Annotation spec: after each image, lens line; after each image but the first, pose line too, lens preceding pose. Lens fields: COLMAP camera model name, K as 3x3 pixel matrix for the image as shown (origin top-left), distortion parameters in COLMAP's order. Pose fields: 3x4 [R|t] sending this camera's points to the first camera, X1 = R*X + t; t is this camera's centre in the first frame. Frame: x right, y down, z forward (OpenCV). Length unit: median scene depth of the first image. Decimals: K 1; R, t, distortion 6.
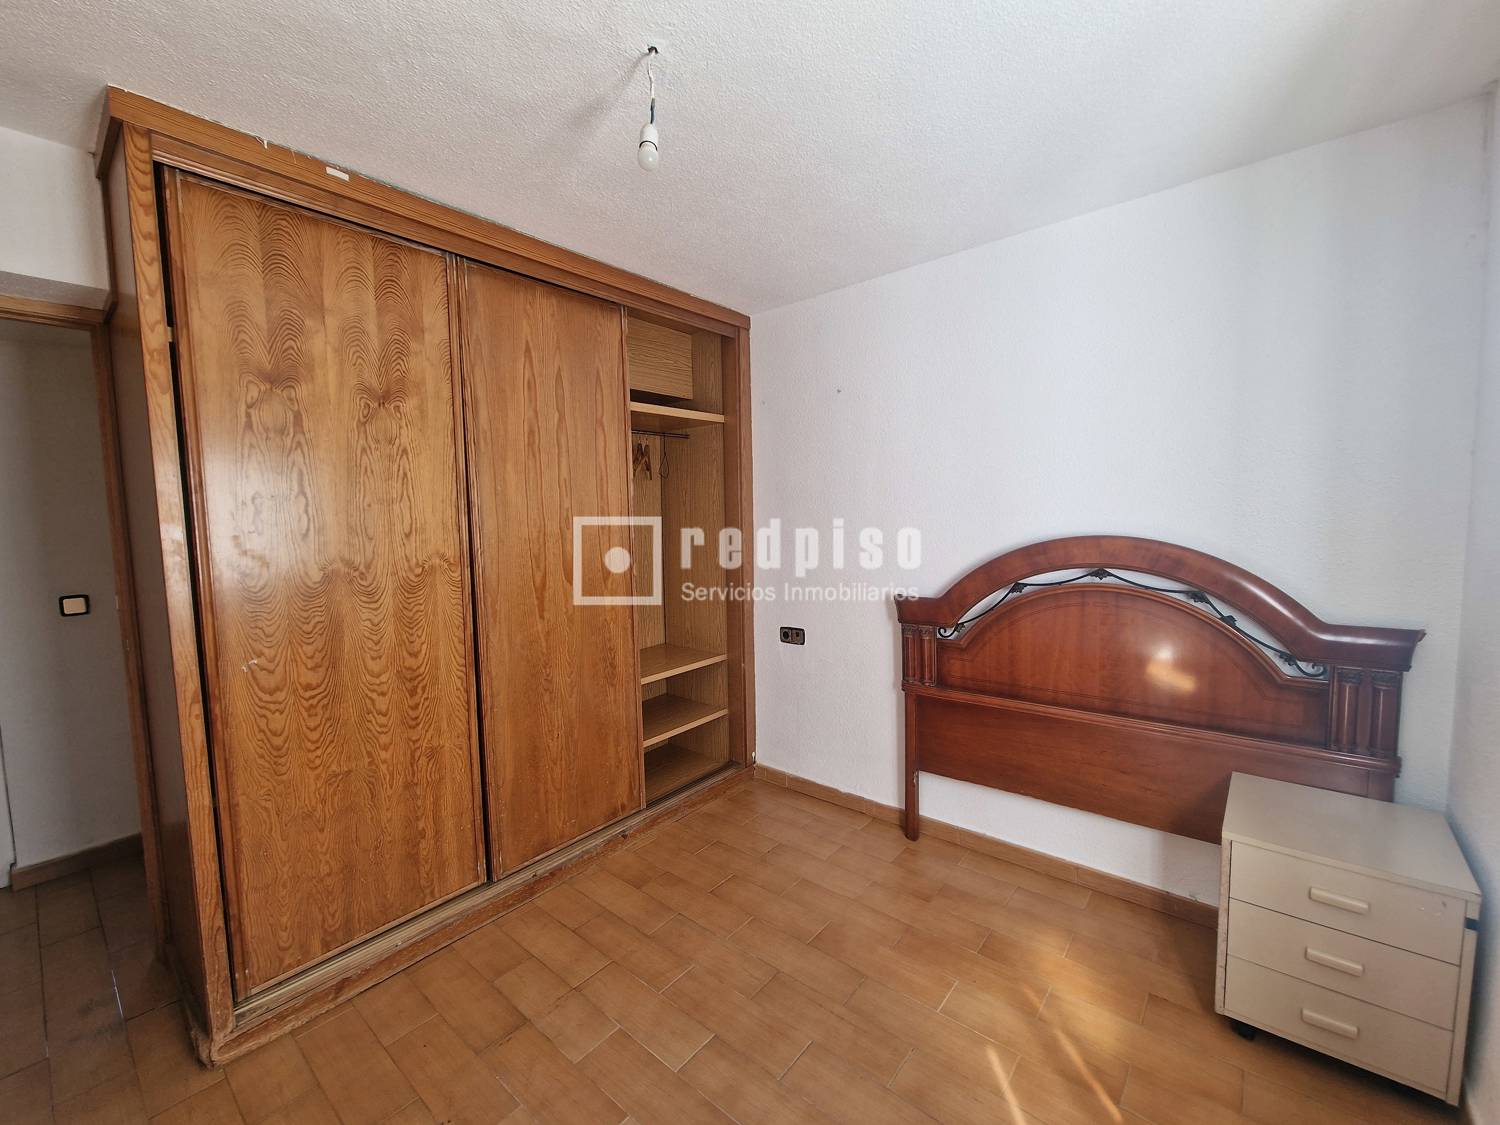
lens RADIAL K [[615.1, 0, 748.9], [0, 615.1, 563.0], [0, 0, 1]] dist [-0.000364, -0.002006]
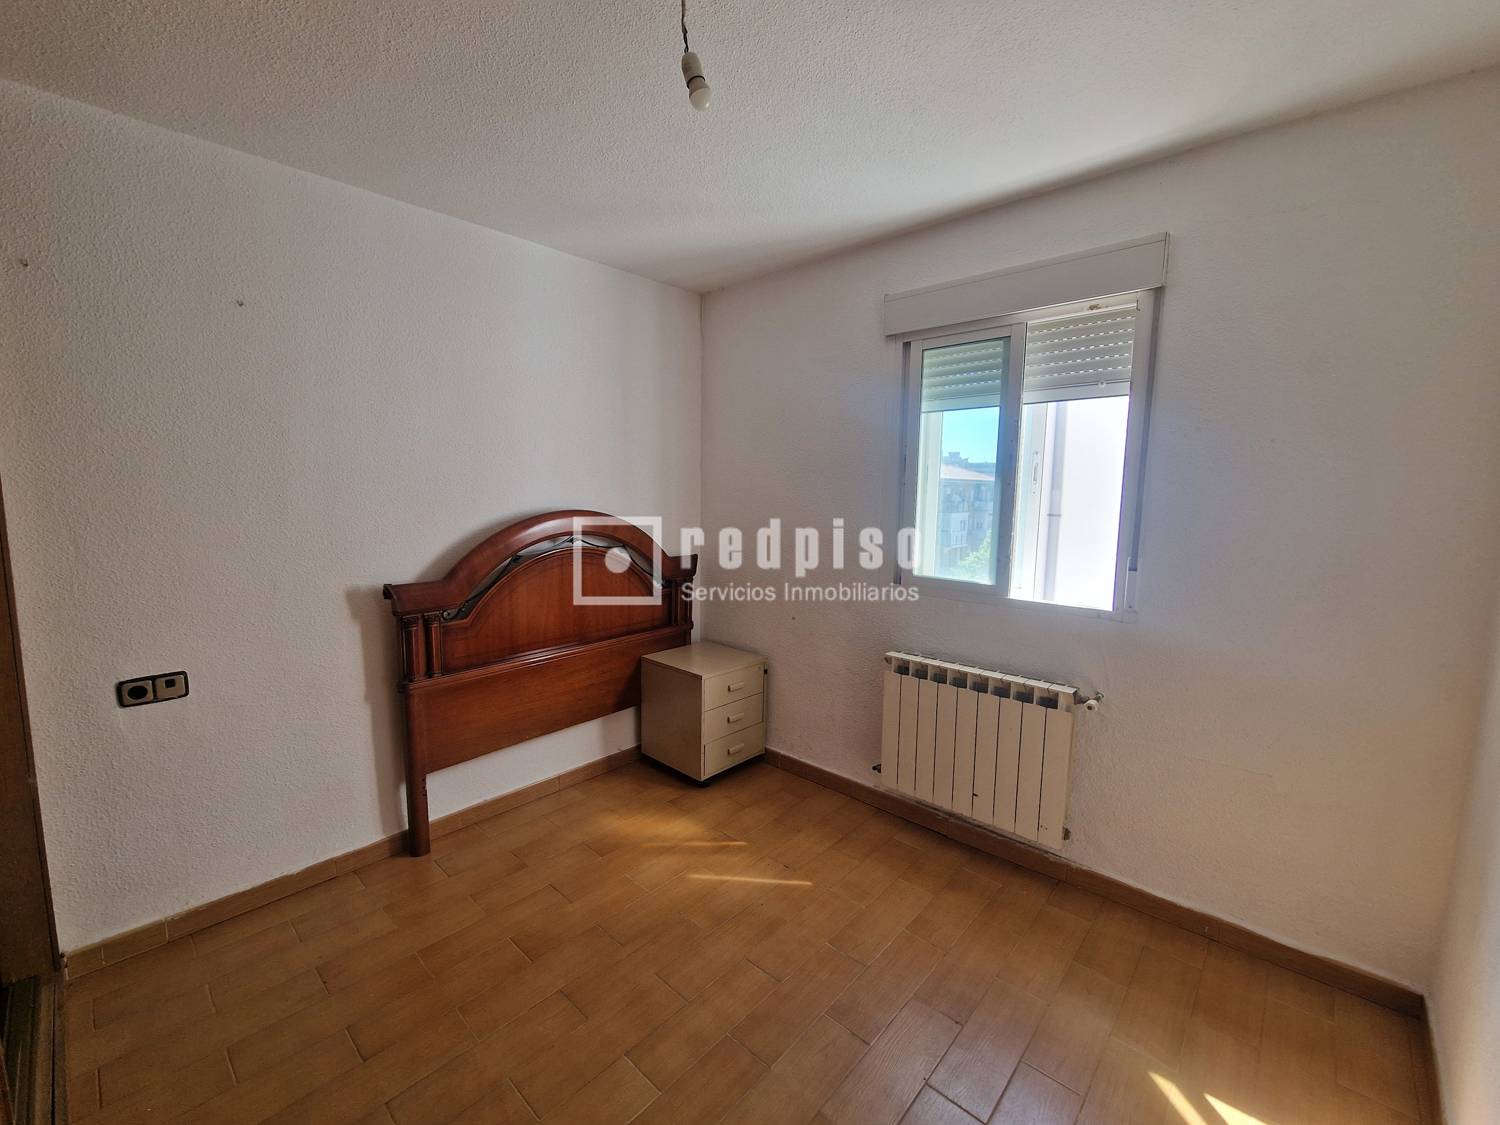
lens RADIAL K [[615.1, 0, 747.8], [0, 615.1, 564.2], [0, 0, 1]] dist [-0.000364, -0.002006]
pose [[0.043618, -0.096507, 0.994376, -0.647804], [0.067835, 0.993312, 0.093429, -0.024473], [-0.996743, 0.063378, 0.049873, 0.527568]]
